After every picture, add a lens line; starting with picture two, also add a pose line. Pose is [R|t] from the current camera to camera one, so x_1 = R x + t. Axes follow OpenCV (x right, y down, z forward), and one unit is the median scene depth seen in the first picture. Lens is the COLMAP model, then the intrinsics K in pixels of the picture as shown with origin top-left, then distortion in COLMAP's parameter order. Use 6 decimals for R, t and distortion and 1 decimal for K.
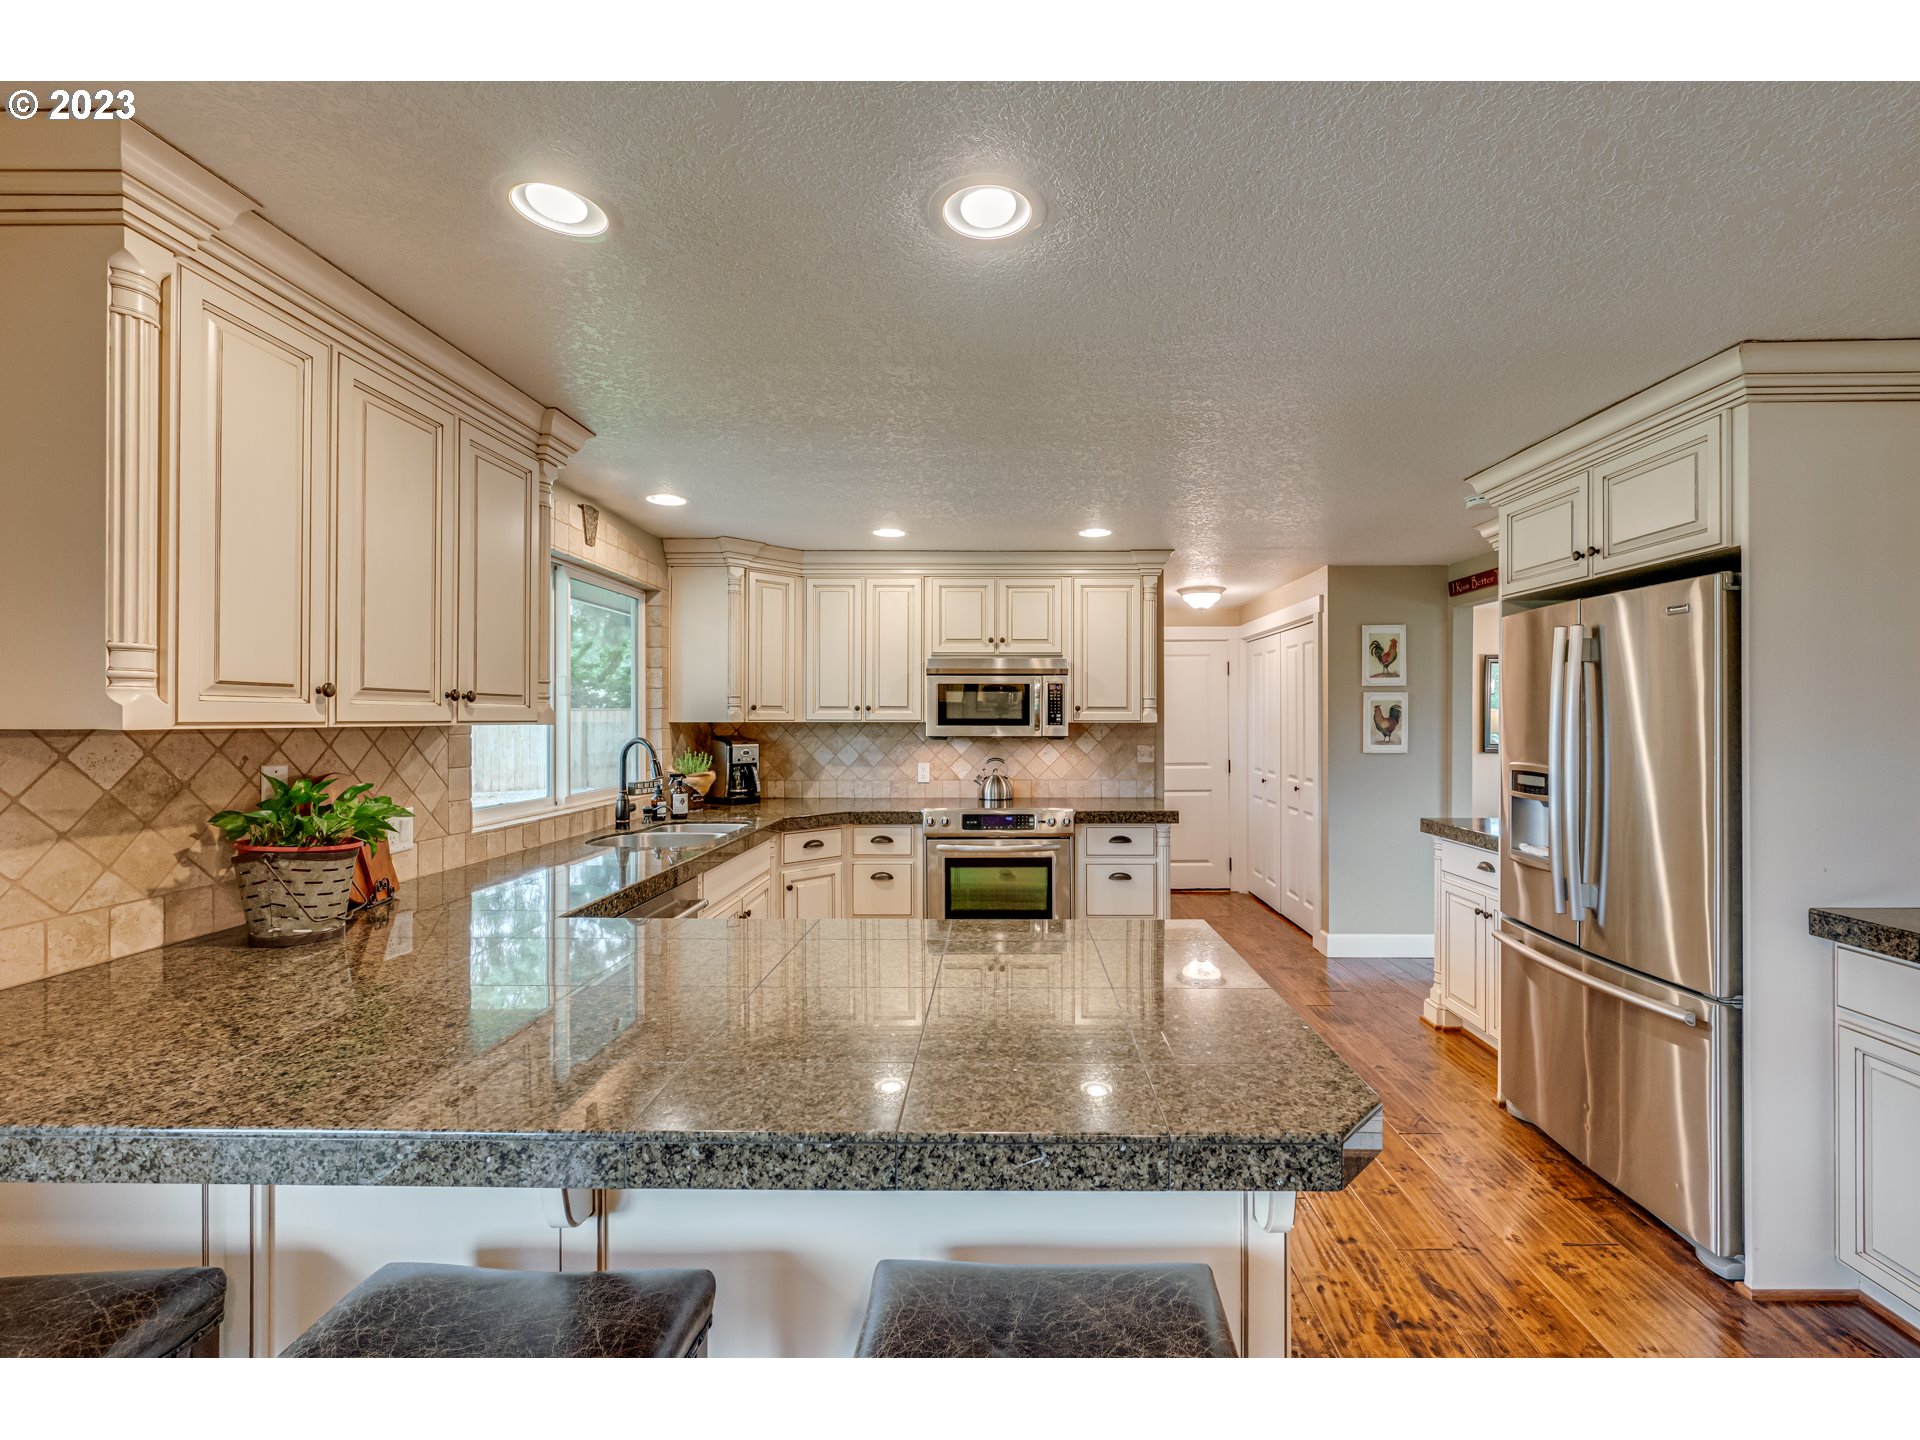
lens RADIAL K [[768.2, 0, 981.5], [0, 768.2, 722.2], [0, 0, 1]] dist [-0.002508, 0.000012]
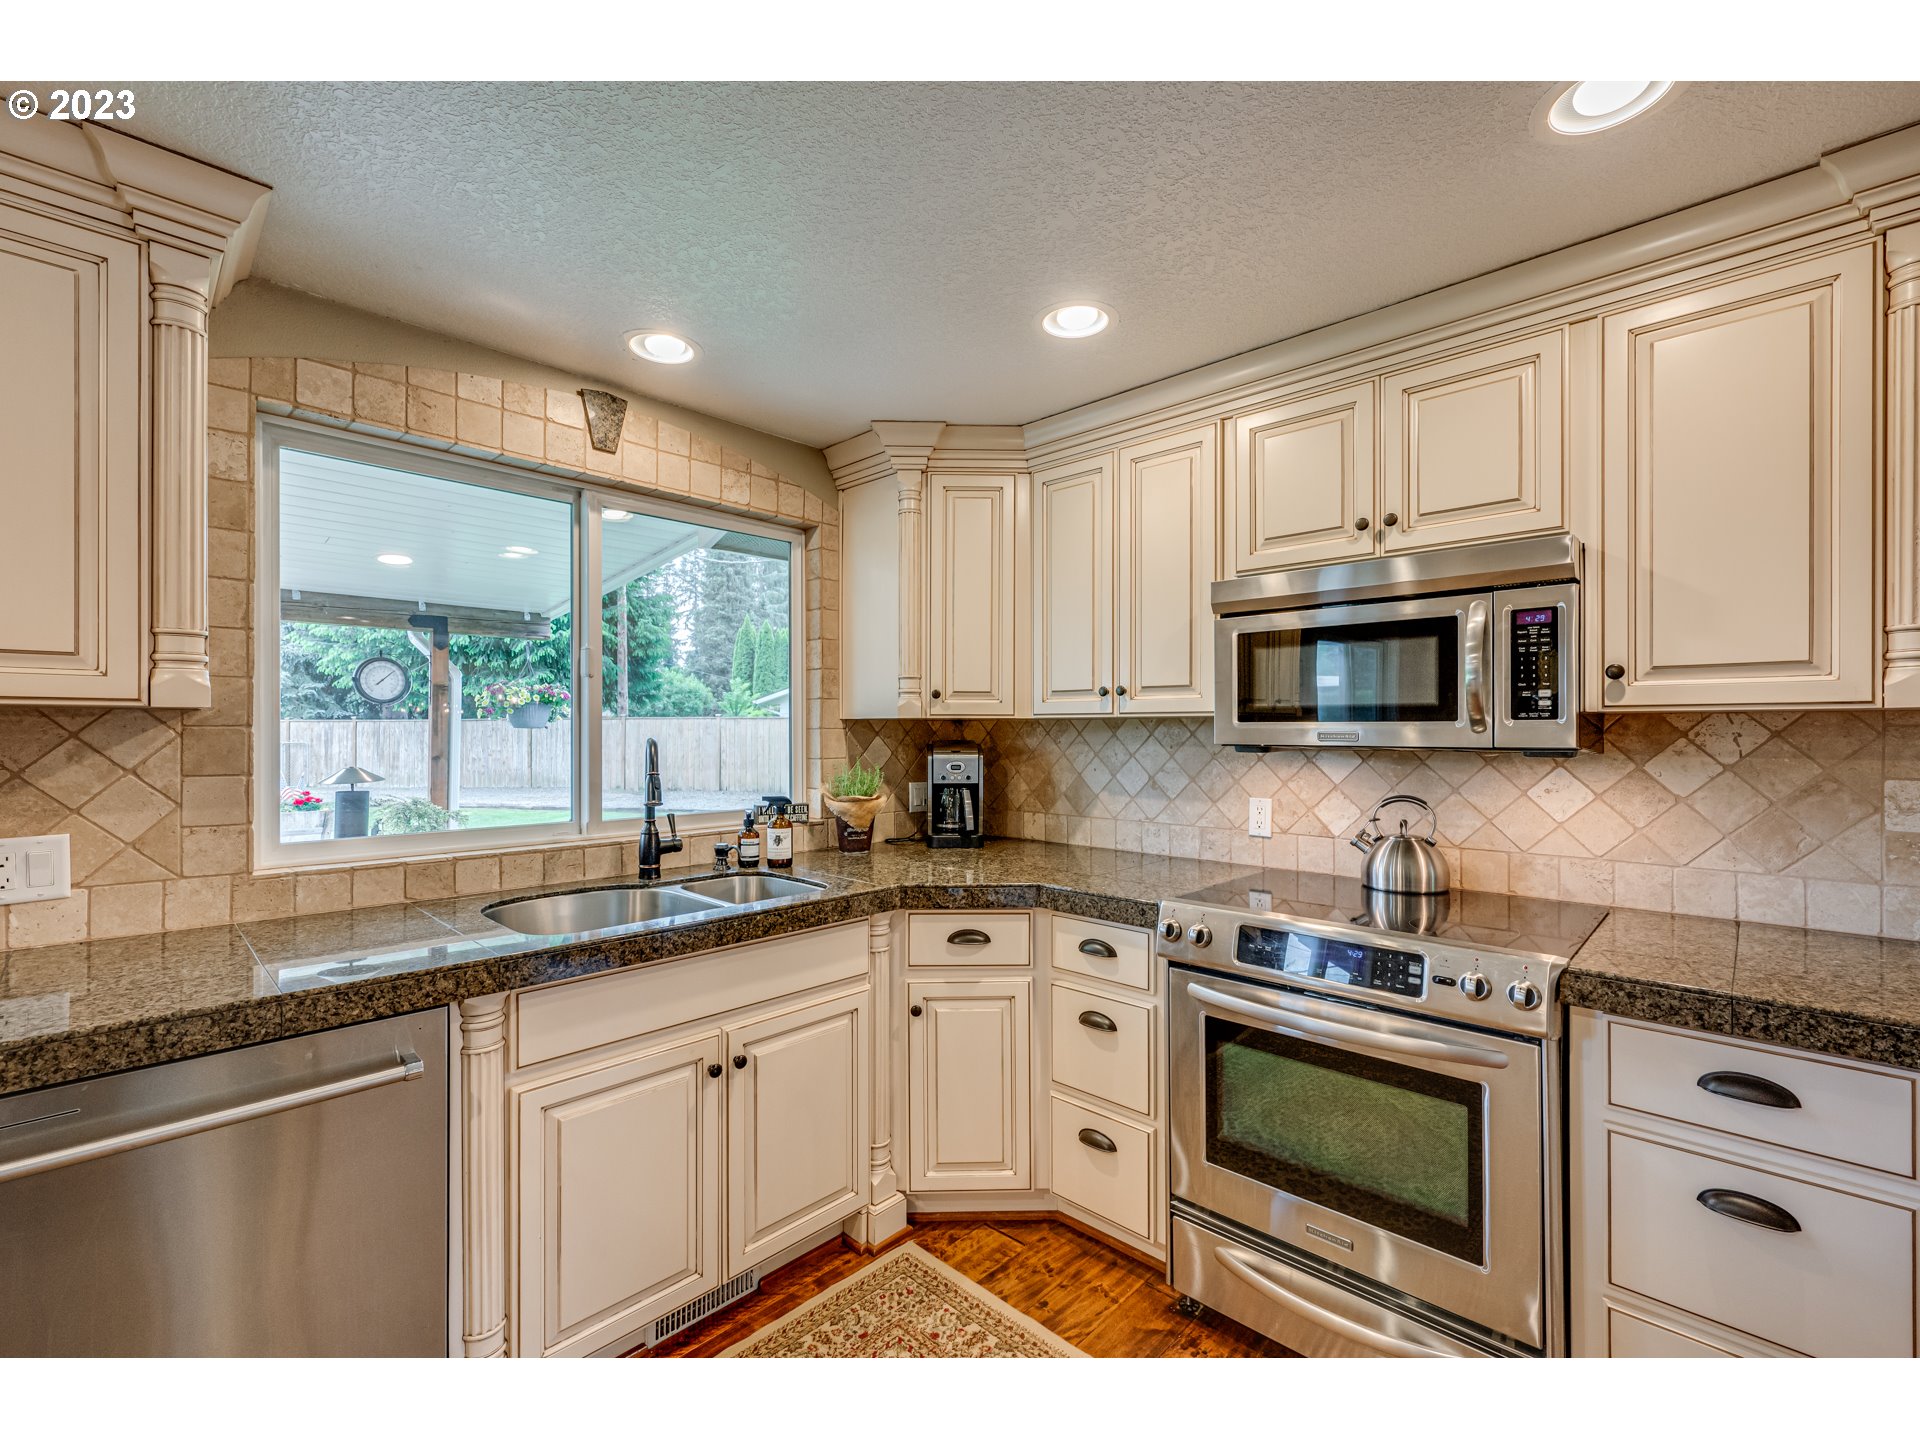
lens RADIAL K [[797.8, 0, 992.2], [0, 797.8, 730.2], [0, 0, 1]] dist [-0.001930, -0.000035]
pose [[0.747888, -0.000513, -0.663825, 0.155375], [-0.002821, 0.999988, -0.003950, 0.011674], [0.663819, 0.004827, 0.747877, 0.527710]]
